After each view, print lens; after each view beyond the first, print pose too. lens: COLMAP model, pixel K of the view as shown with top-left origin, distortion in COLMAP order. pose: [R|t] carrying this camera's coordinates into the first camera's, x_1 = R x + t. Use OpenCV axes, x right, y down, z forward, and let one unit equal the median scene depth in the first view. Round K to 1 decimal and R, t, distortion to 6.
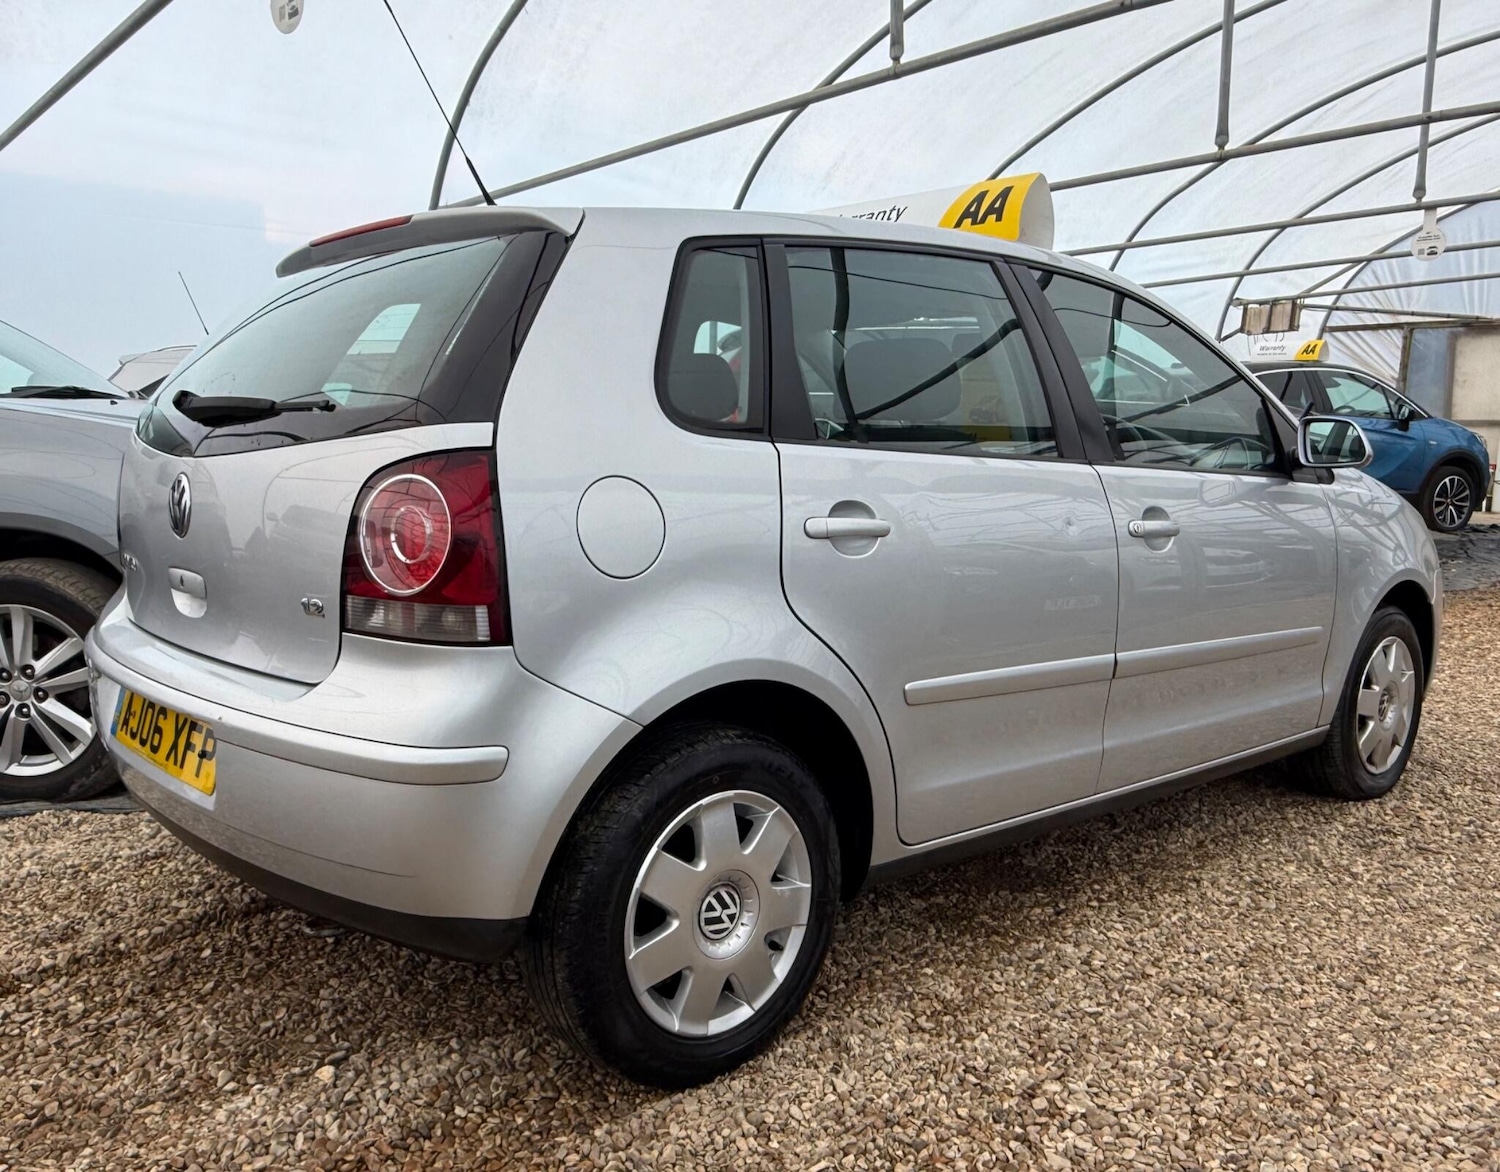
lens RADIAL K [[1148.5, 0, 752.0], [0, 1148.5, 605.5], [0, 0, 1]] dist [-0.003312, 0.000993]
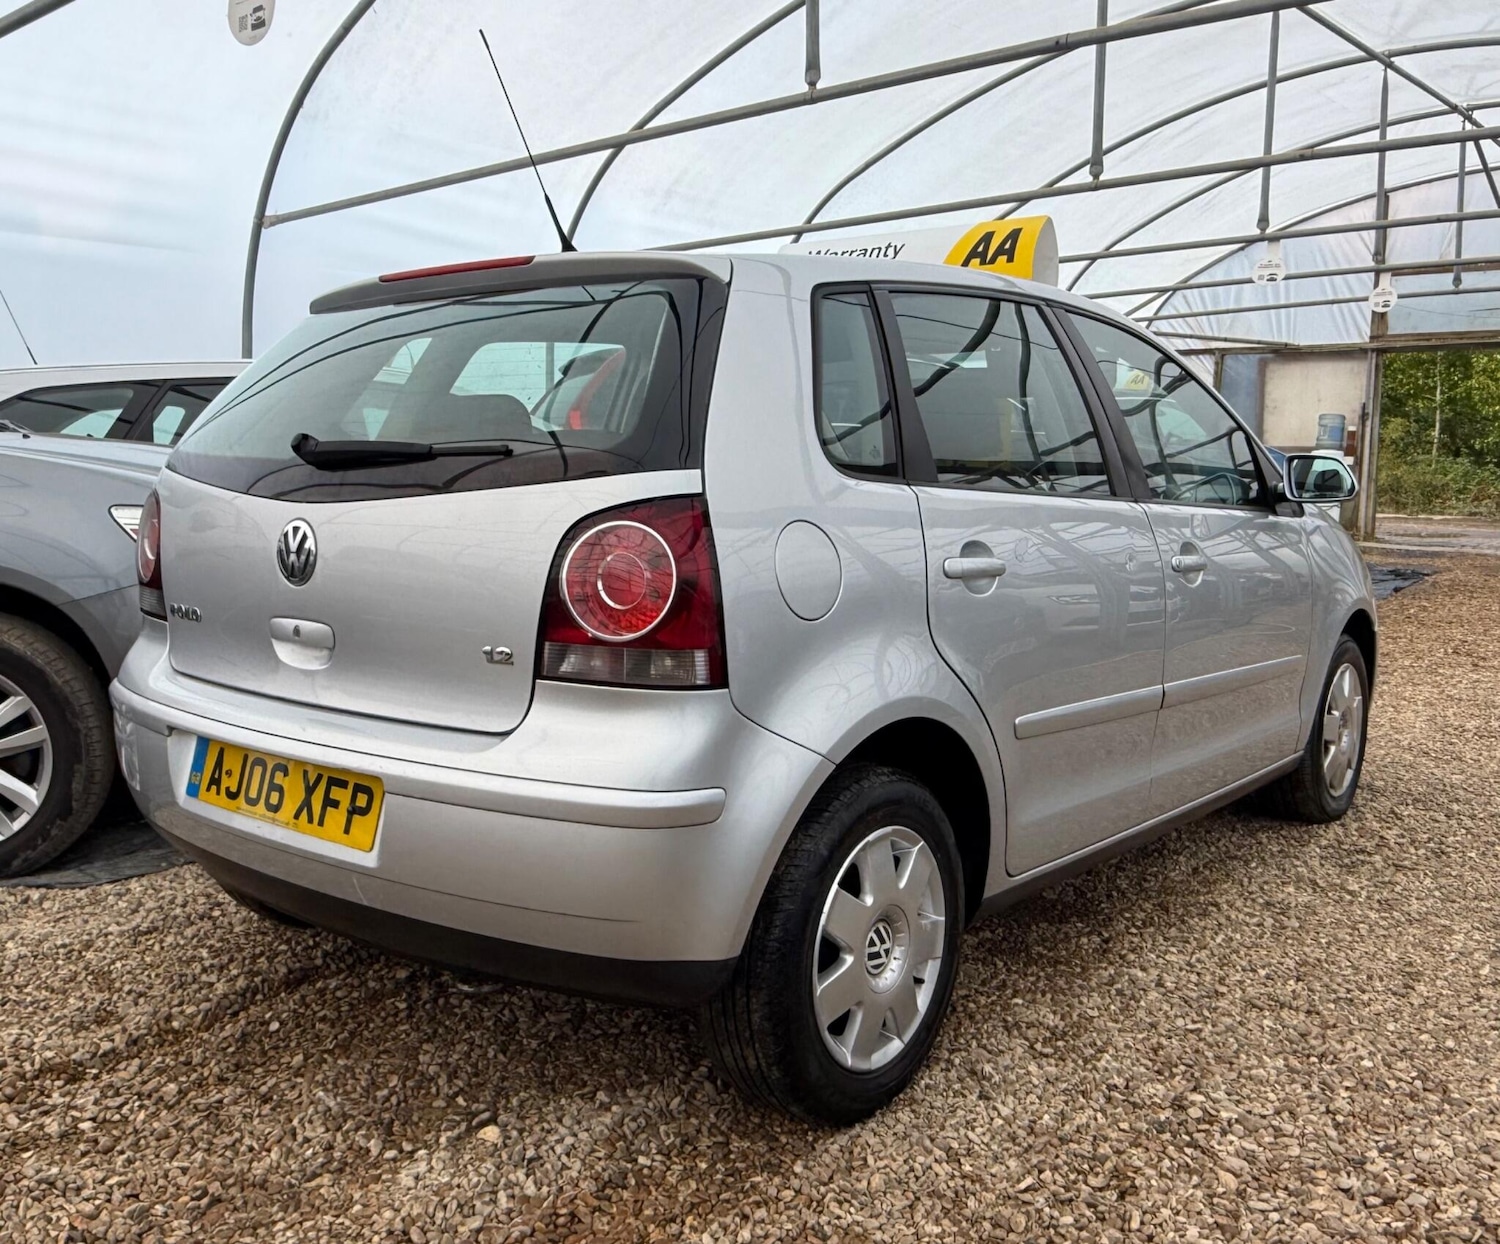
lens RADIAL K [[1251.6, 0, 677.7], [0, 1251.6, 620.0], [0, 0, 1]] dist [-0.004955, 0.002743]
pose [[0.991842, -0.017571, 0.126256, -0.318008], [0.020183, 0.999607, -0.019440, -0.003969], [-0.125865, 0.021829, 0.991807, -0.076636]]
